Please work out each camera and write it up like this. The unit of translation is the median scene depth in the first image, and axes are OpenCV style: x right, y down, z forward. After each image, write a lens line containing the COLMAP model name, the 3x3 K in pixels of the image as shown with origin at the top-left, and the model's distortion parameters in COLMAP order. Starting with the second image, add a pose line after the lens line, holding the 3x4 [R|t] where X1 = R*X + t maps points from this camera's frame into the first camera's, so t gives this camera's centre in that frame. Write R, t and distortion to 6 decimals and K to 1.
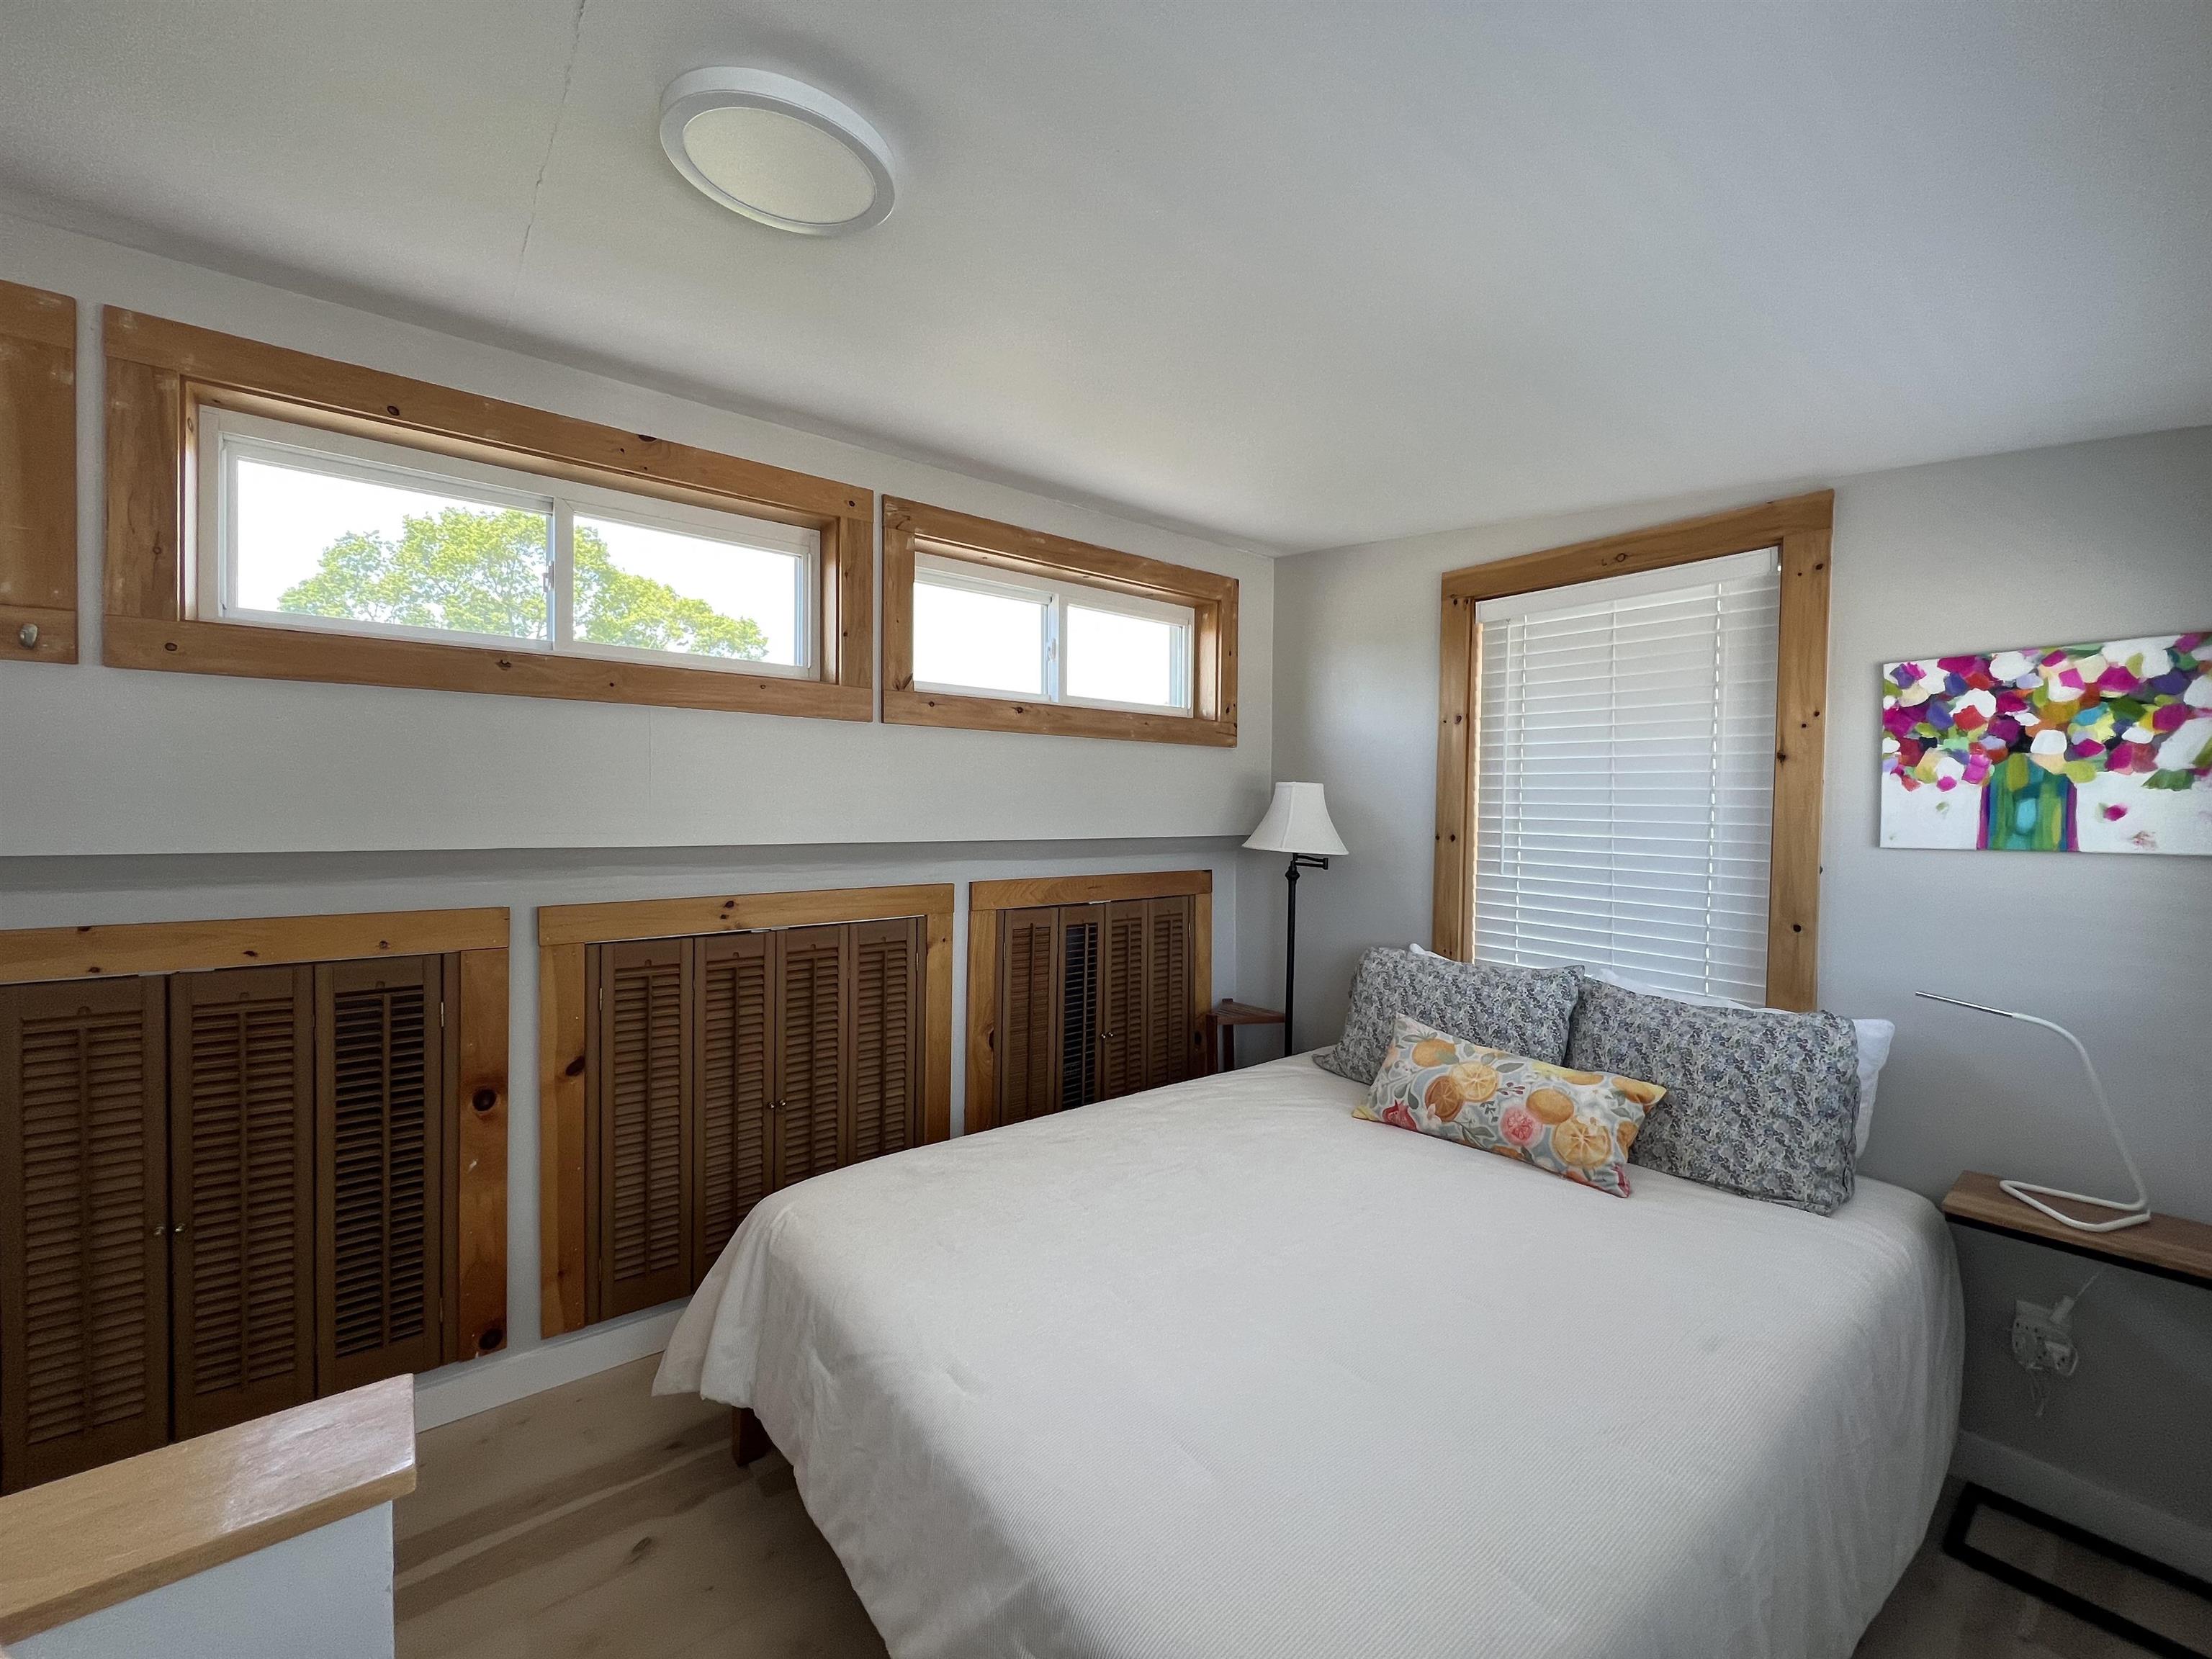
lens RADIAL K [[889.8, 0, 1101.8], [0, 889.8, 827.2], [0, 0, 1]] dist [-0.003493, -0.000524]
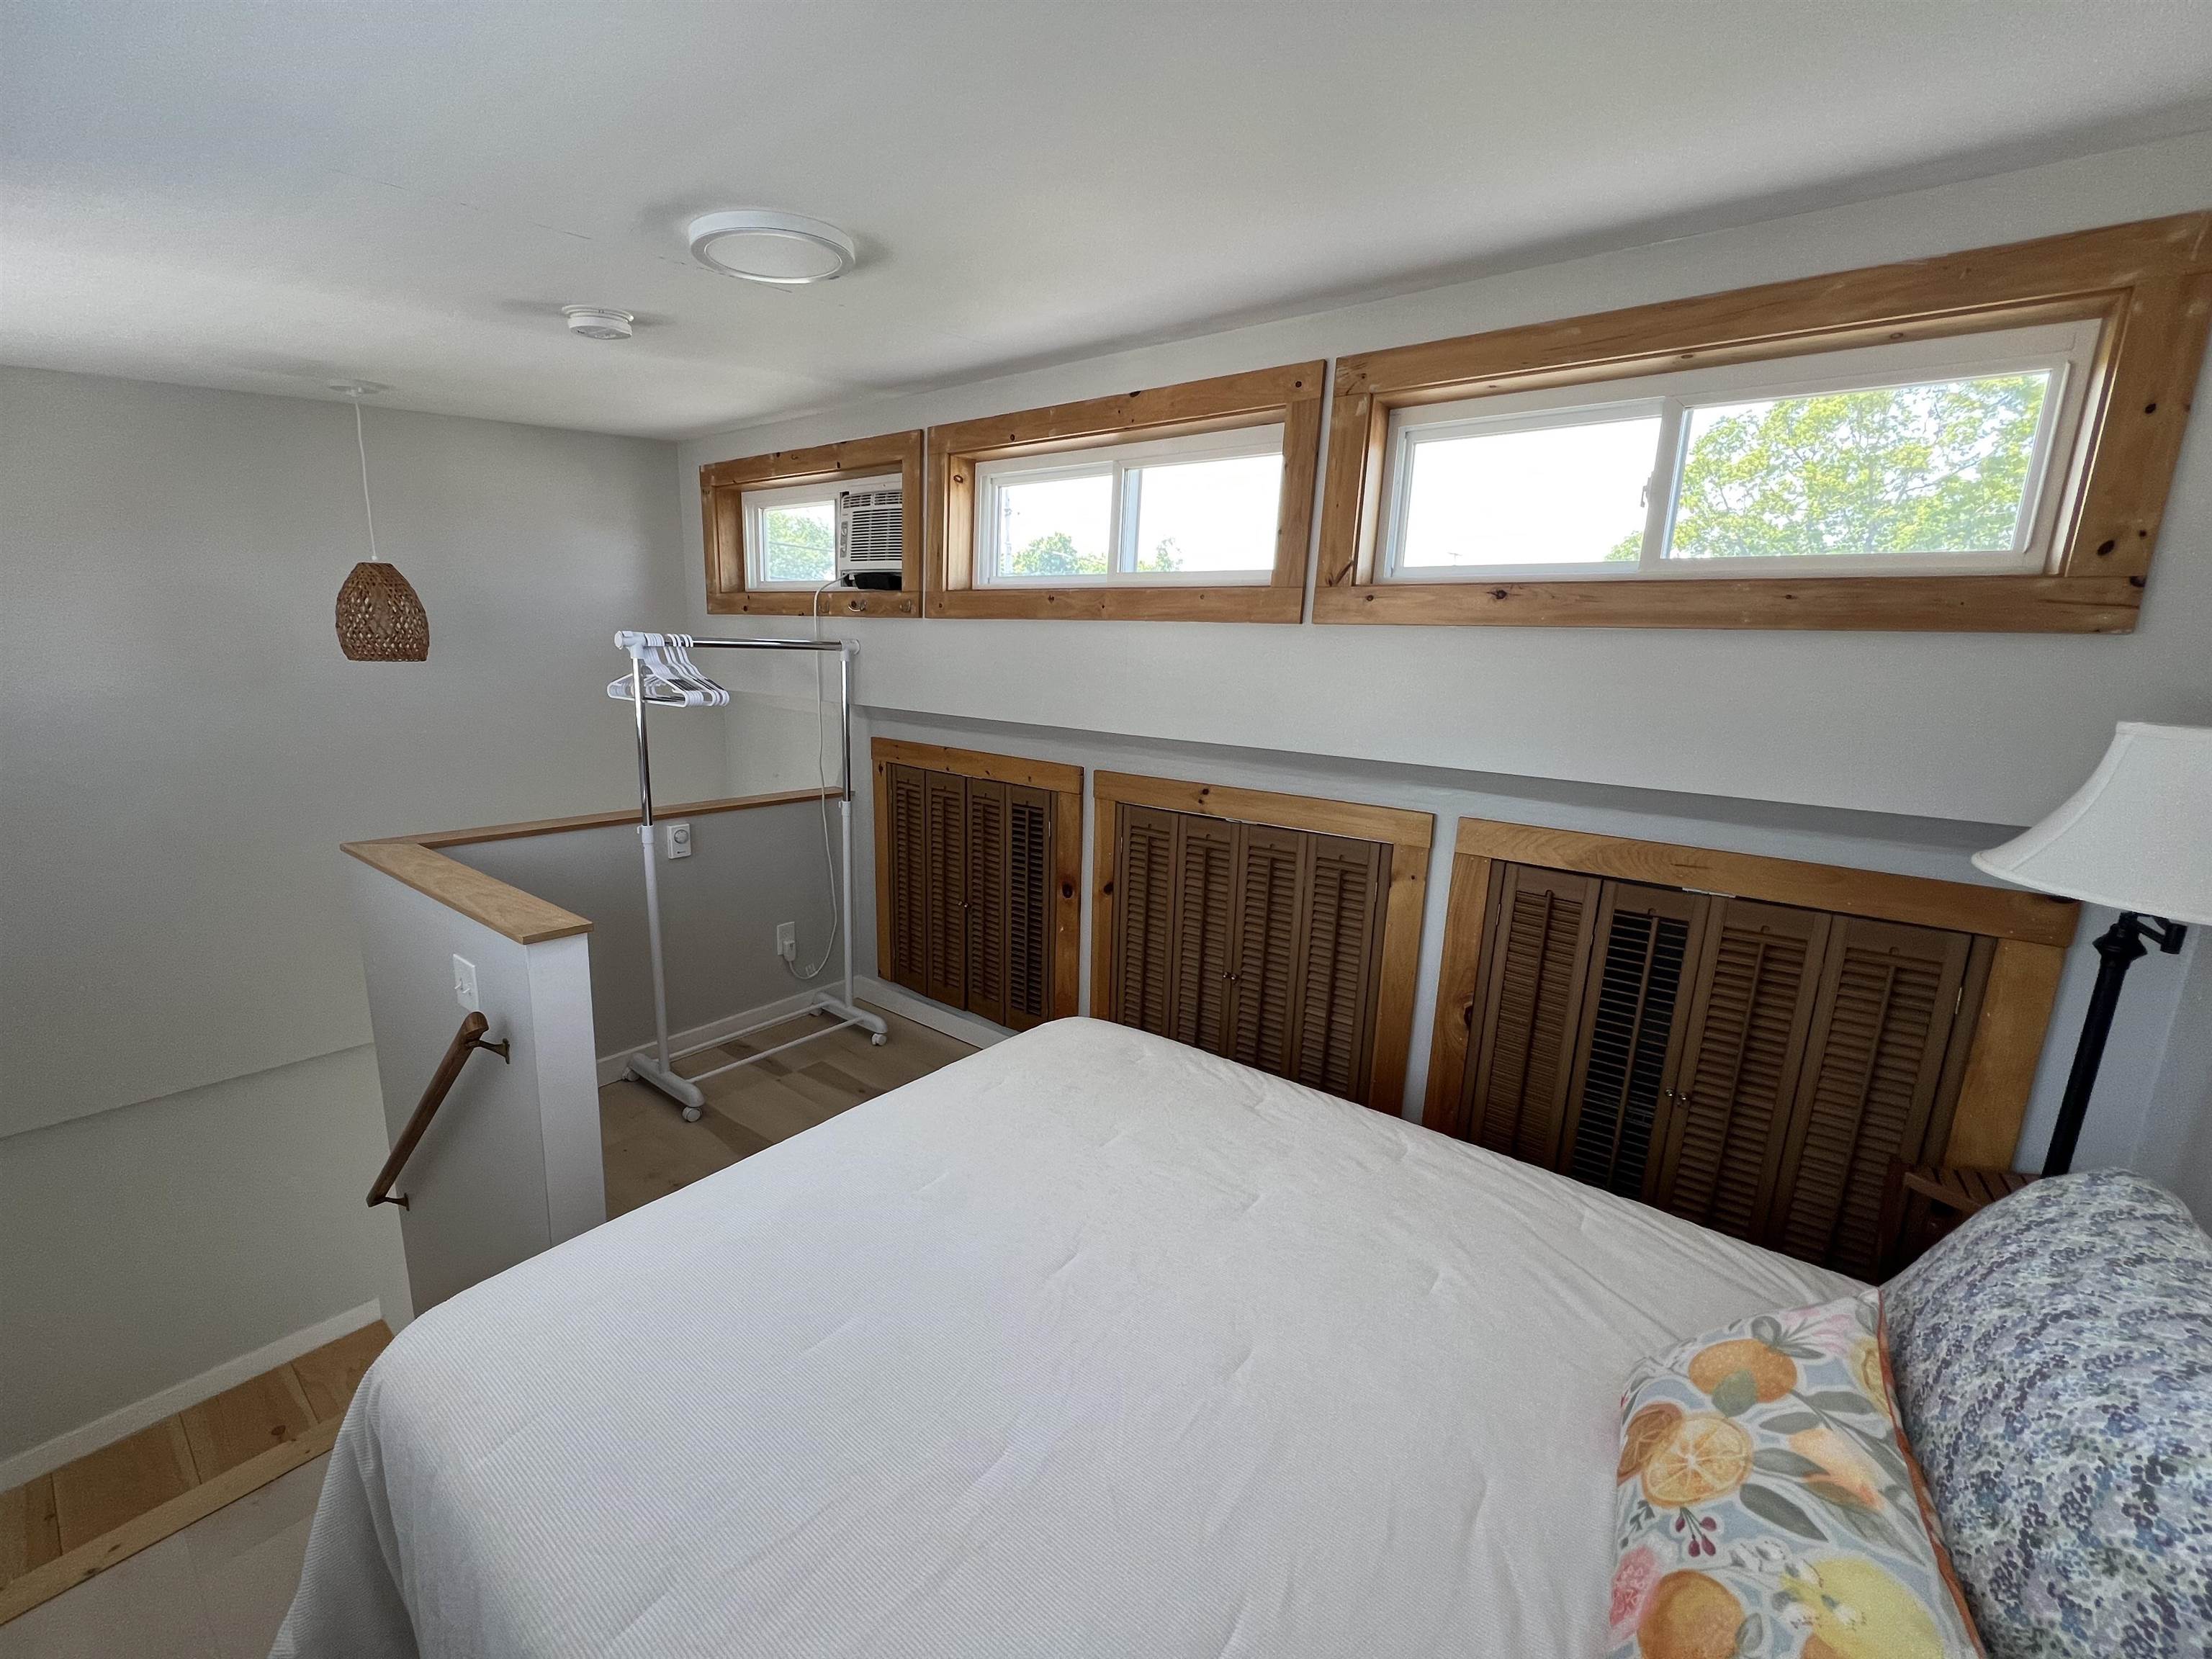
lens RADIAL K [[889.8, 0, 1100.8], [0, 889.8, 828.2], [0, 0, 1]] dist [-0.003493, -0.000524]
pose [[0.248570, 0.187481, -0.950297, 0.608034], [-0.057511, 0.982215, 0.178734, -0.060052], [0.966905, 0.010225, 0.254931, 0.543841]]
